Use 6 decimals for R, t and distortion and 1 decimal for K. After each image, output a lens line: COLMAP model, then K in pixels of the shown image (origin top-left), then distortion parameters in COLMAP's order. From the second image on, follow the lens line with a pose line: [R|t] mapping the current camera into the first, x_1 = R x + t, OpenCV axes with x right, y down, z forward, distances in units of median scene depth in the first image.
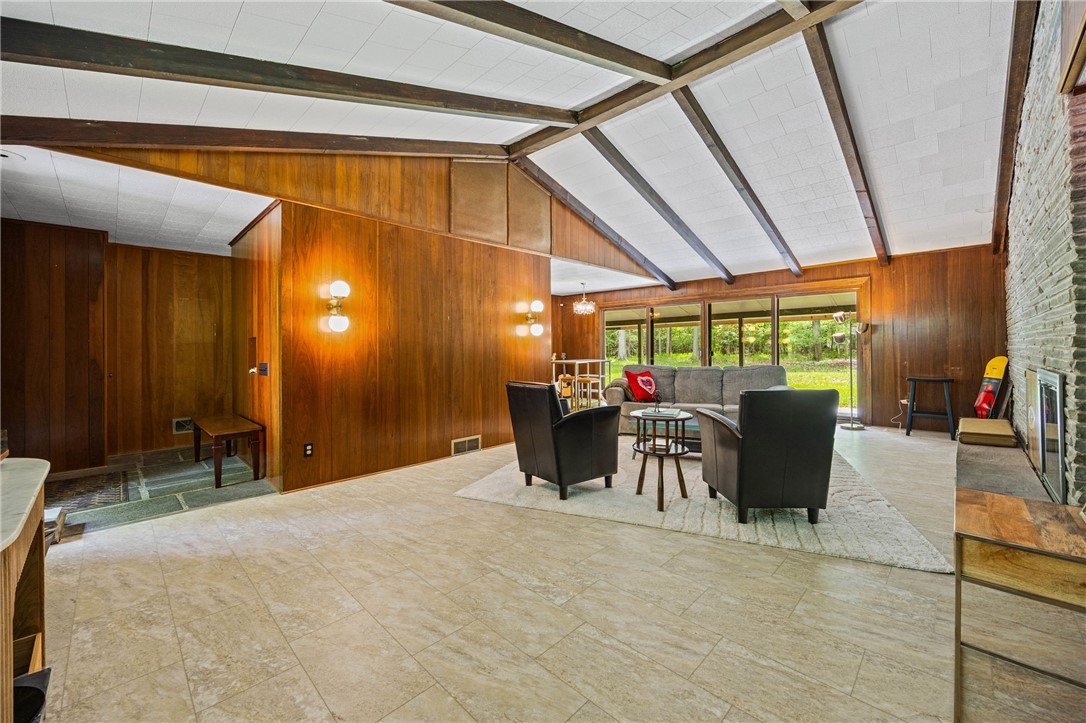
lens RADIAL K [[427.1, 0, 549.8], [0, 427.1, 351.3], [0, 0, 1]] dist [-0.004257, -0.000219]
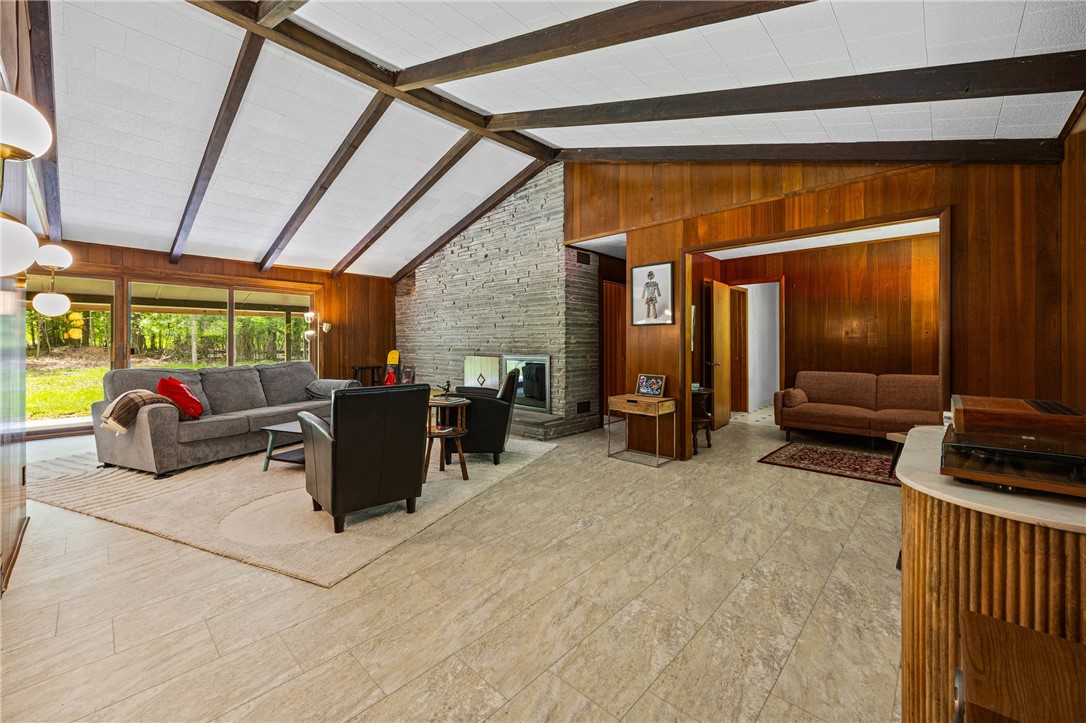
lens RADIAL K [[427.1, 0, 549.8], [0, 427.1, 351.3], [0, 0, 1]] dist [-0.004257, -0.000219]
pose [[-0.025705, -0.010114, 0.999618, -1.264369], [0.005692, 0.999931, 0.010264, 0.006321], [-0.999653, 0.005953, -0.025645, 1.080362]]
